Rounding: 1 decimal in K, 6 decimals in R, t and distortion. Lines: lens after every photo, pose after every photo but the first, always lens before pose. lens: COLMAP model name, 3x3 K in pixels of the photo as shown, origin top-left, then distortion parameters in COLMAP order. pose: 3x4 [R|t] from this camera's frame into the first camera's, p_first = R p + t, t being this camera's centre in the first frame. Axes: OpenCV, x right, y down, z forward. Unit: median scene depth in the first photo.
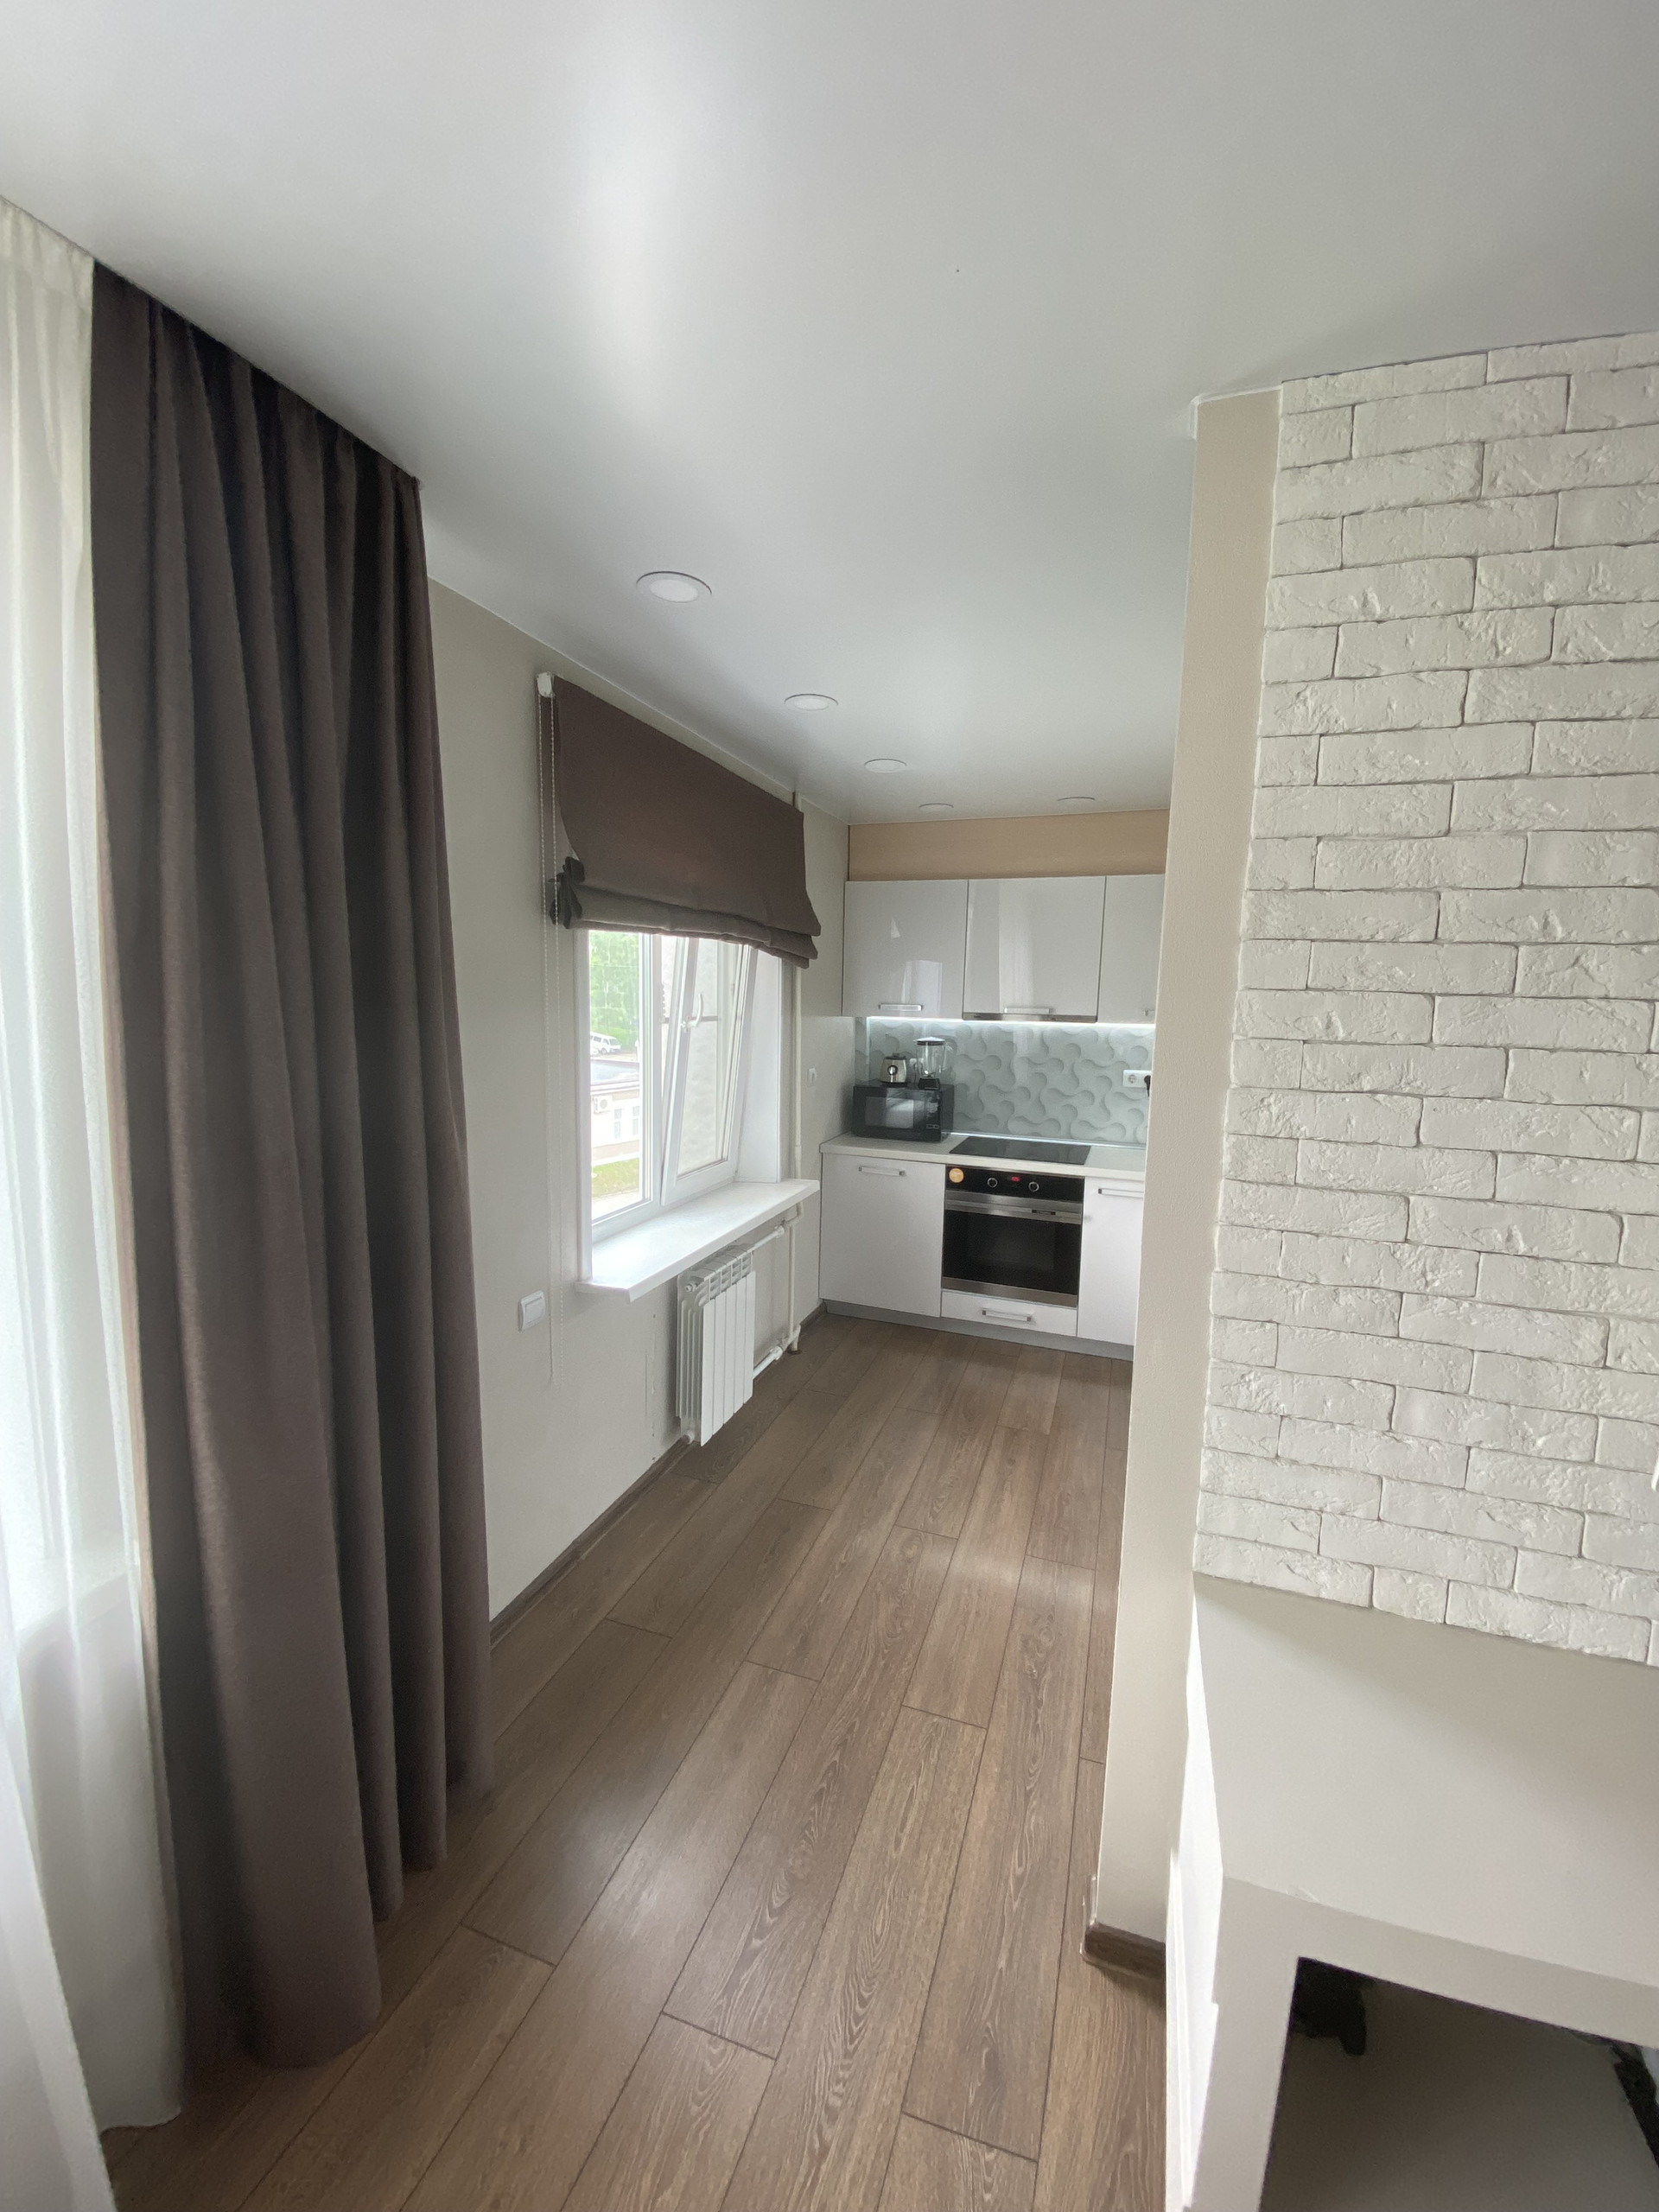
lens RADIAL K [[896.4, 0, 844.6], [0, 896.4, 1098.4], [0, 0, 1]] dist [-0.010776, -0.002203]
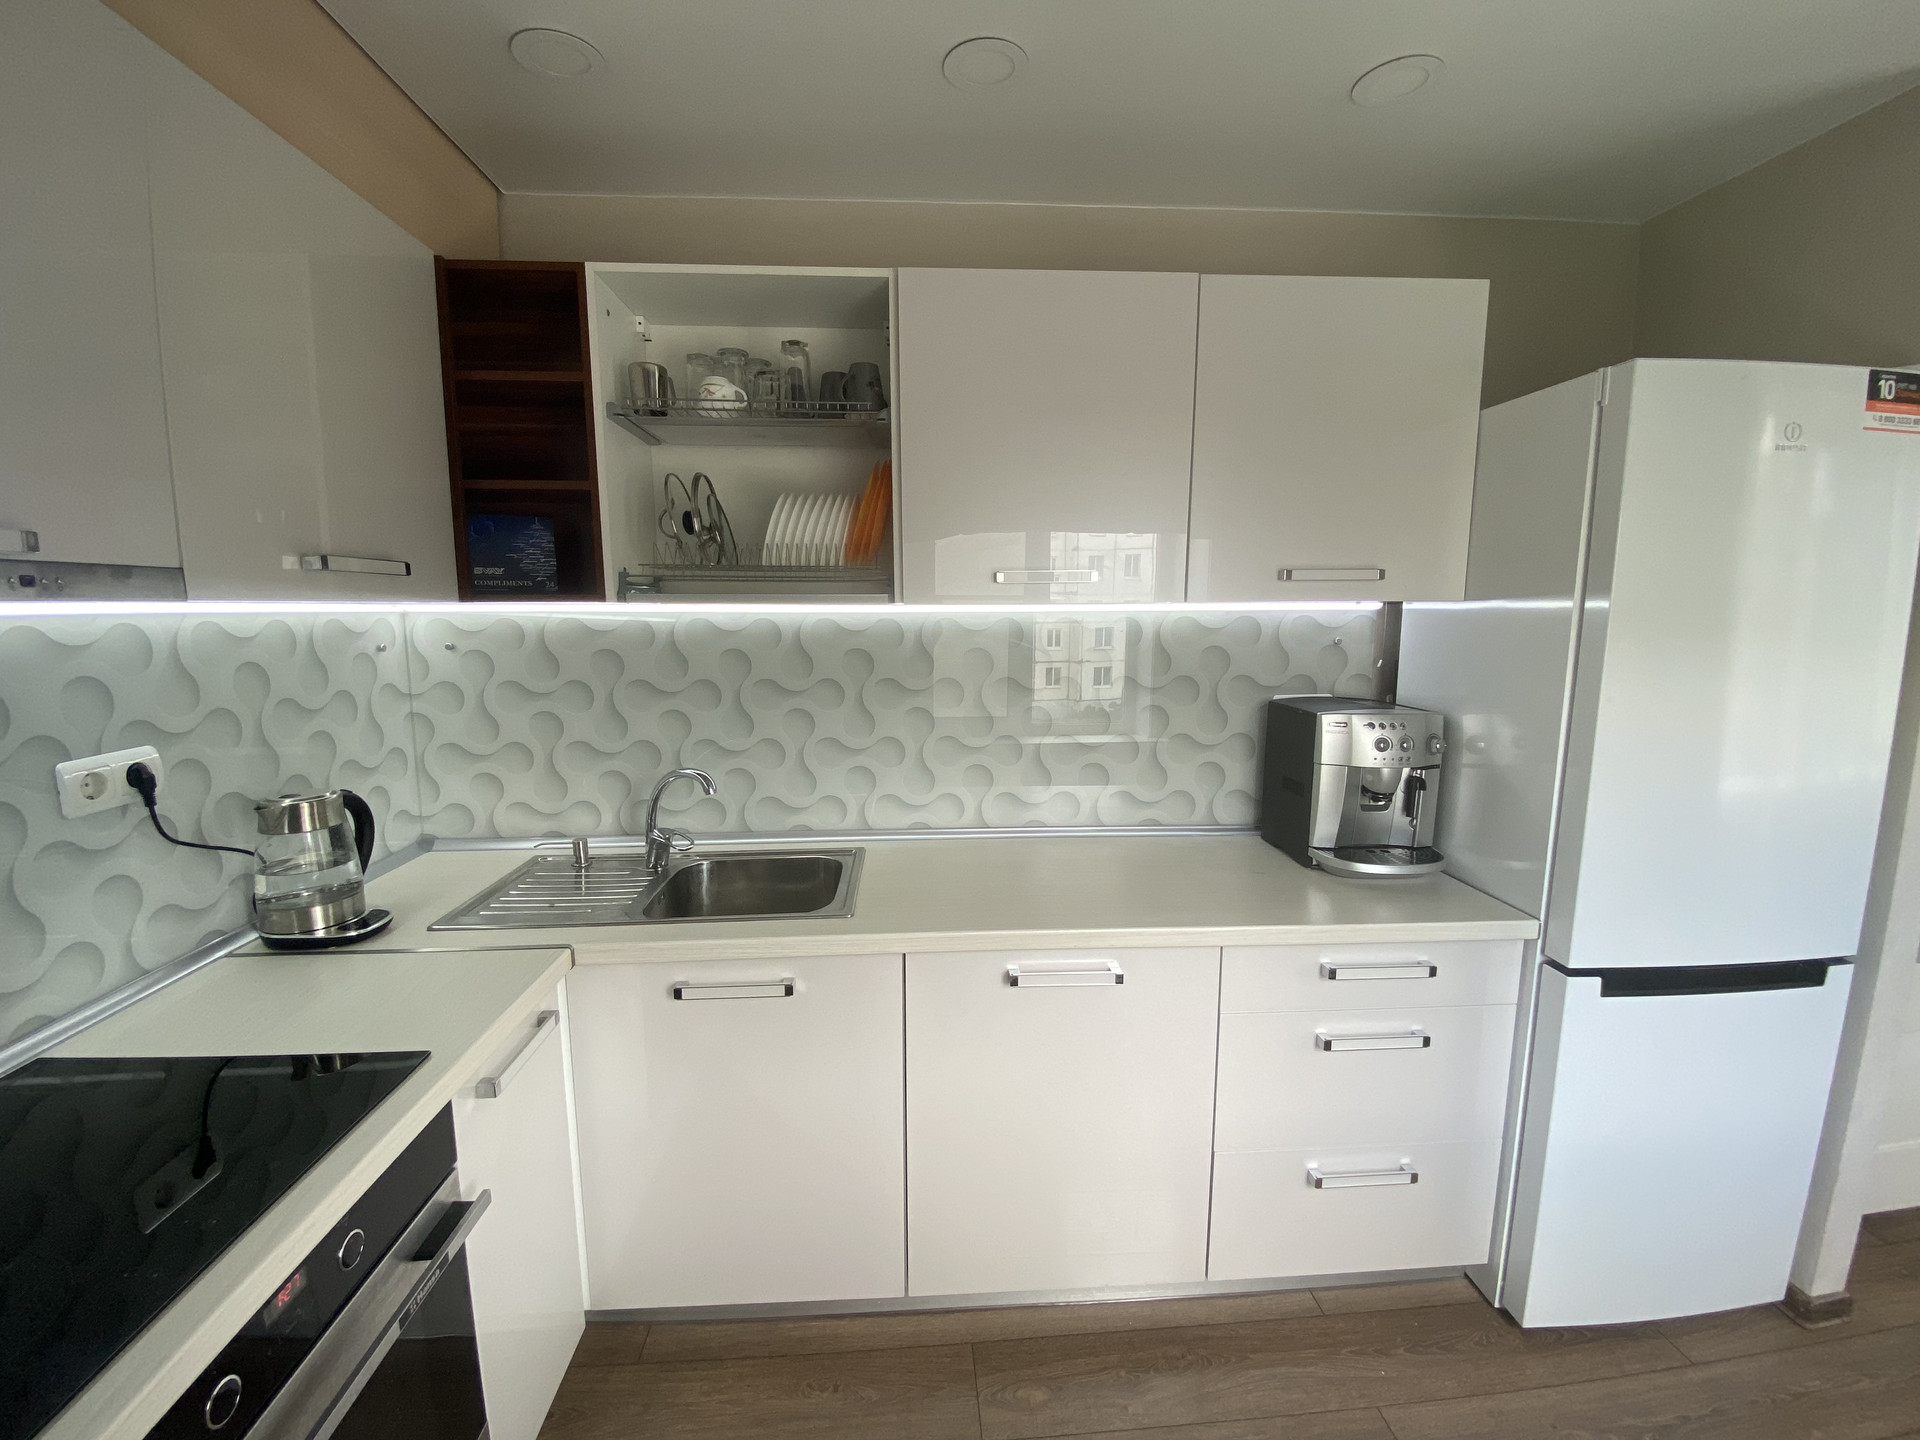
lens RADIAL K [[778.1, 0, 959.0], [0, 778.1, 726.2], [0, 0, 1]] dist [-0.010776, -0.002203]
pose [[-0.399462, -0.154058, 0.903712, -0.026299], [0.108176, 0.970971, 0.213340, -0.068494], [-0.910345, 0.182981, -0.371201, 0.873579]]
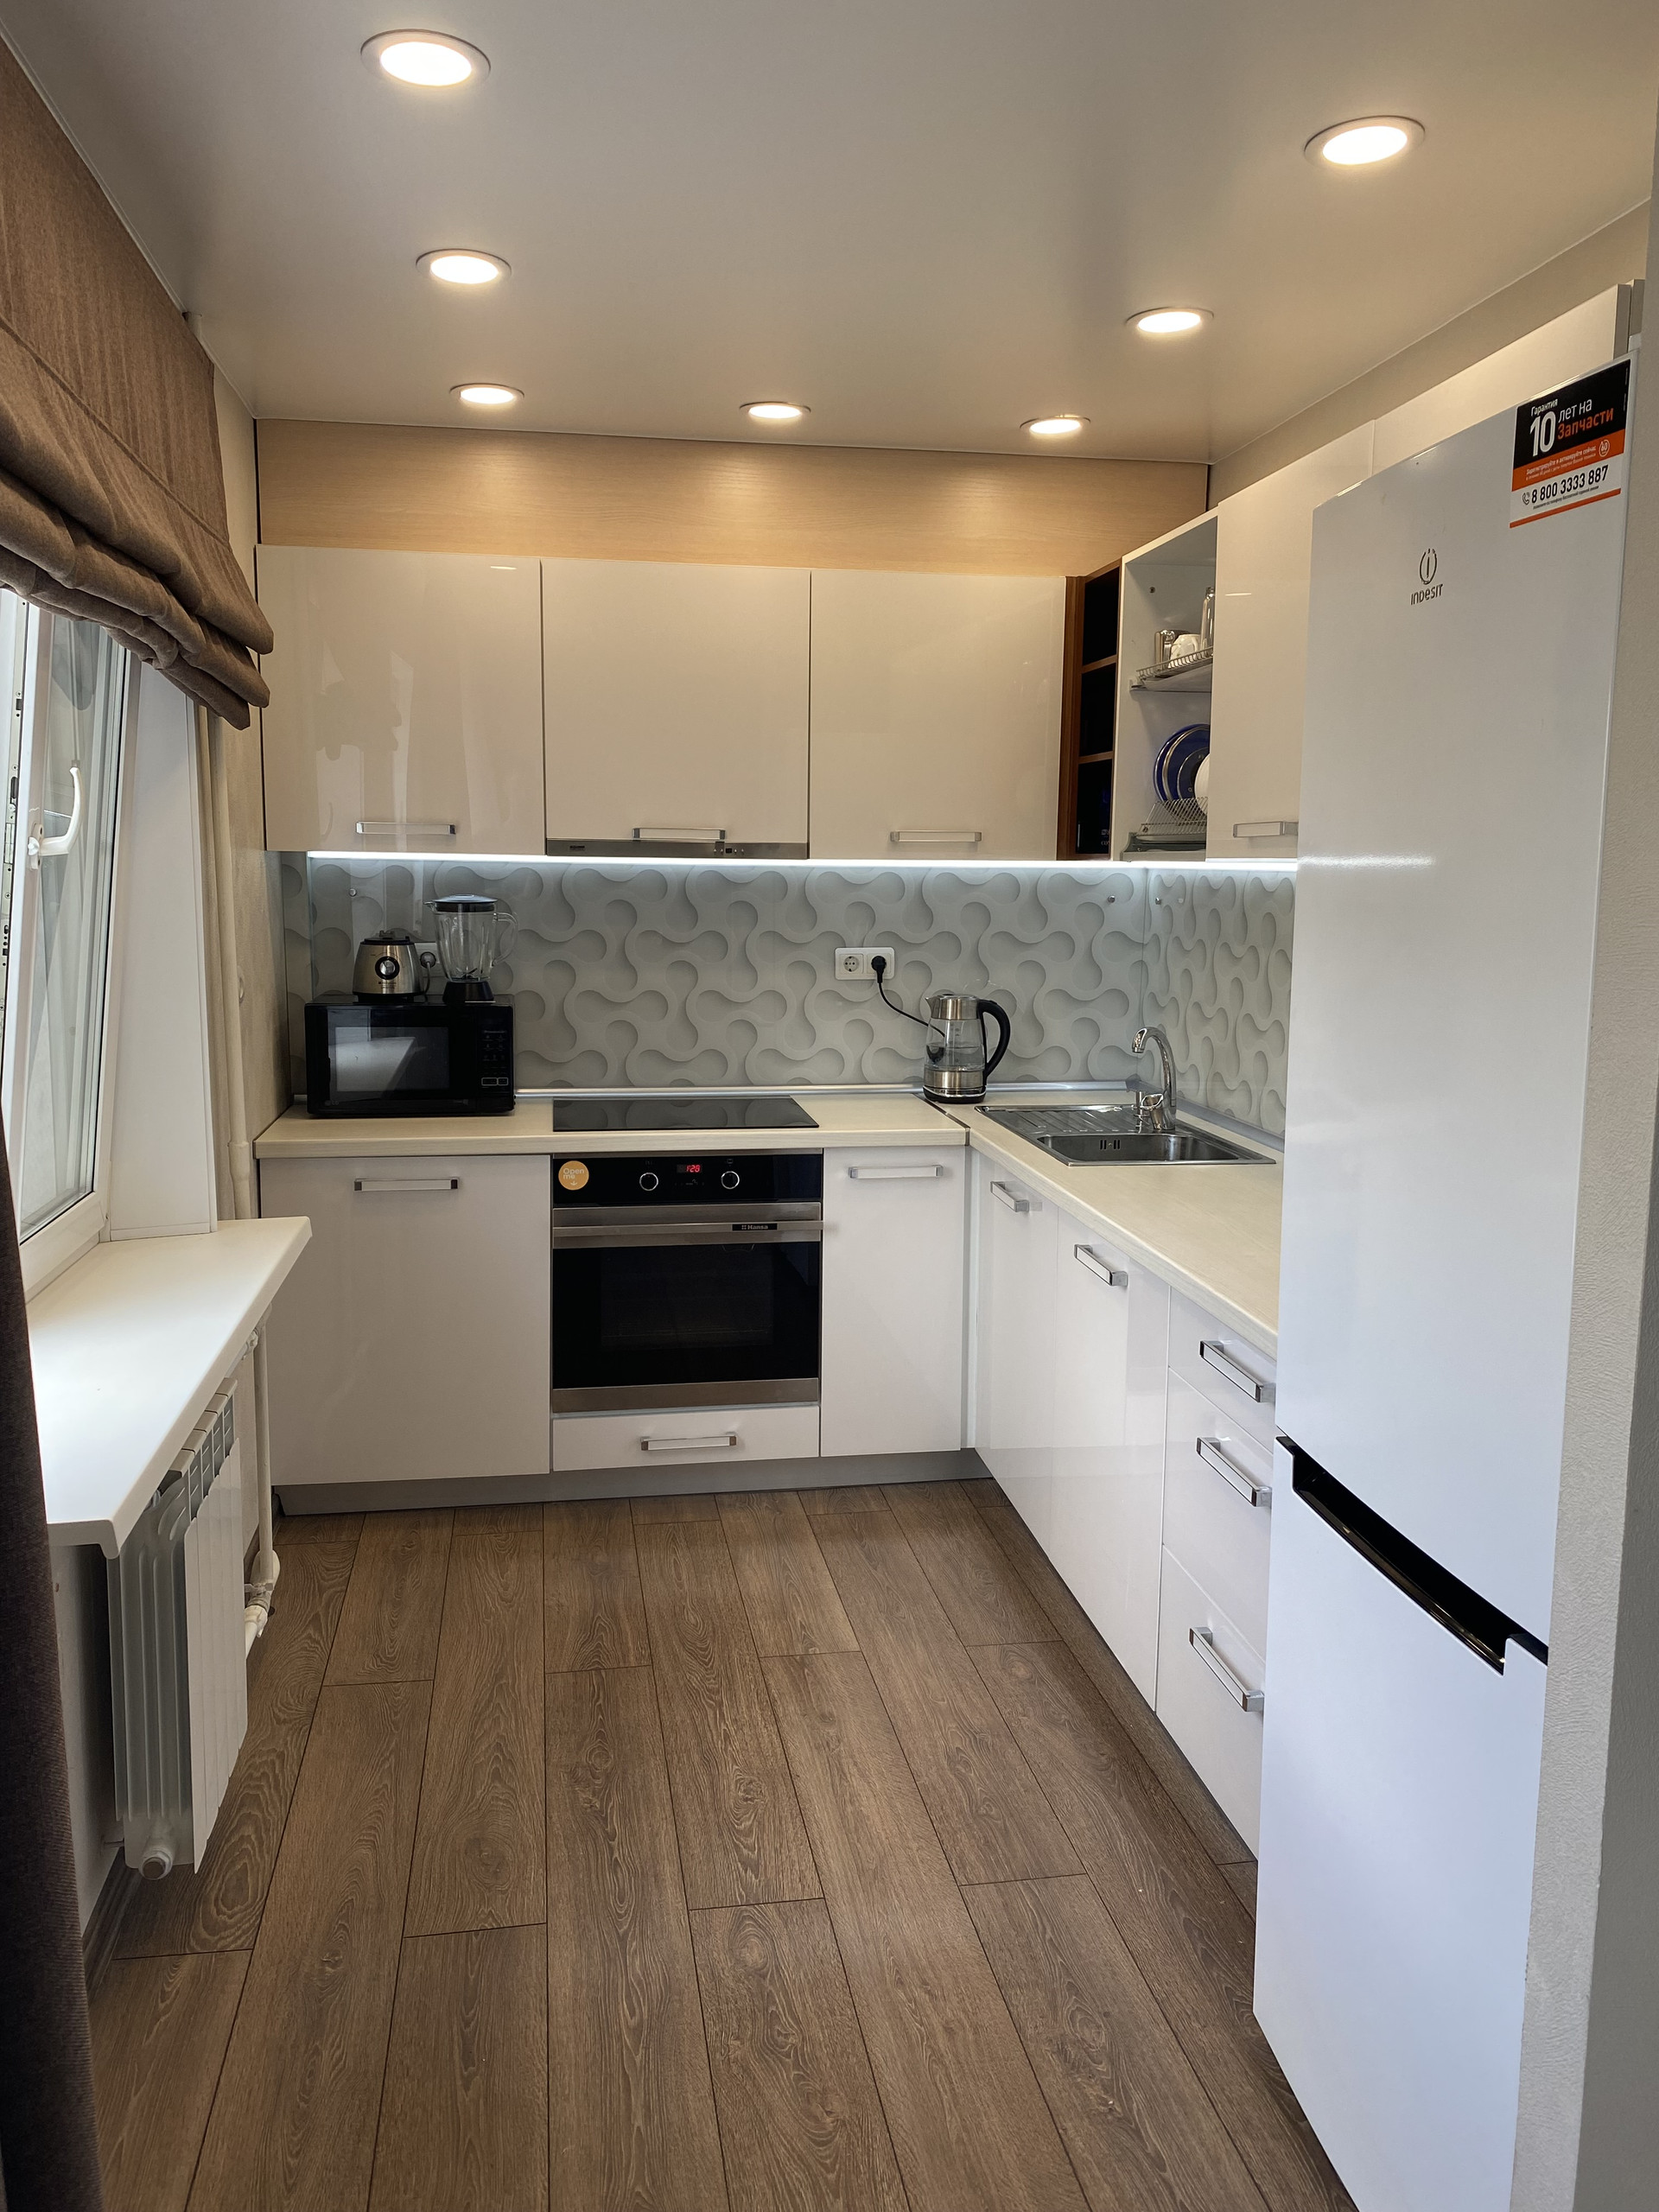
lens RADIAL K [[1675.8, 0, 827.5], [0, 1675.8, 1106.6], [0, 0, 1]] dist [0.029667, -0.026835]
pose [[0.874268, -0.082452, 0.478390, -0.185279], [0.069826, 0.996581, 0.044155, 0.018879], [-0.480395, -0.005200, 0.877037, 0.139191]]
